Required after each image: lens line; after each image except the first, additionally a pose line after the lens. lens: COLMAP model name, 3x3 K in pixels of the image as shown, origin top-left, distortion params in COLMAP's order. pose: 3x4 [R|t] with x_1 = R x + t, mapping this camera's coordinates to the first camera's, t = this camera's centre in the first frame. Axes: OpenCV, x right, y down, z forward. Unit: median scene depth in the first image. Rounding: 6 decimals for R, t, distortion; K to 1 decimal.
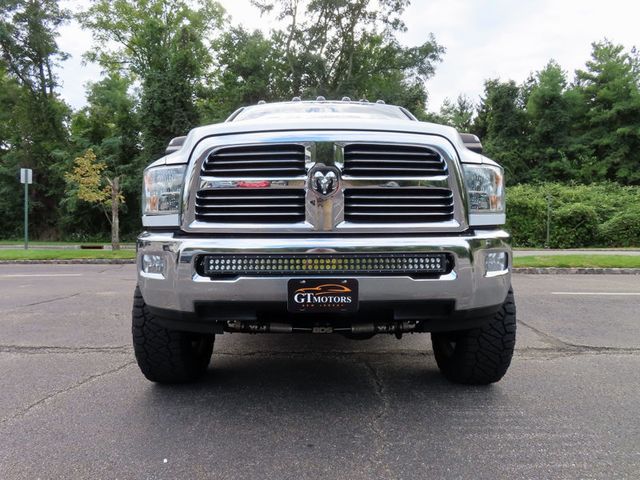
lens RADIAL K [[458.4, 0, 315.4], [0, 458.4, 243.1], [0, 0, 1]] dist [-0.012717, 0.006071]
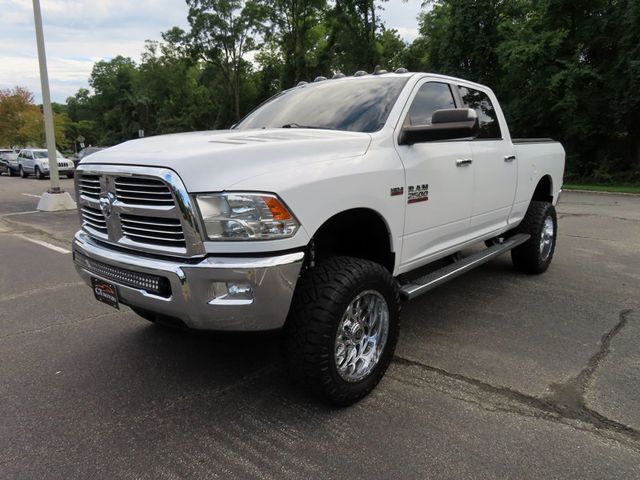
lens RADIAL K [[458.4, 0, 315.4], [0, 458.4, 243.1], [0, 0, 1]] dist [-0.012717, 0.006071]
pose [[0.755957, 0.129540, -0.641676, 0.180611], [-0.025971, 0.985388, 0.168331, -0.036595], [0.654105, -0.110586, 0.748276, 0.059057]]
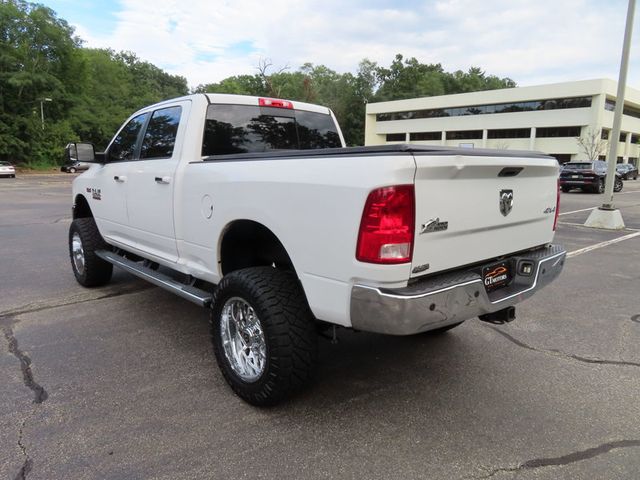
lens RADIAL K [[458.9, 0, 316.7], [0, 458.9, 242.0], [0, 0, 1]] dist [-0.014787, 0.006219]
pose [[-0.748547, 0.111593, -0.653624, 0.183701], [-0.032420, 0.978399, 0.204170, -0.066397], [0.662289, 0.174021, -0.728760, 0.647979]]
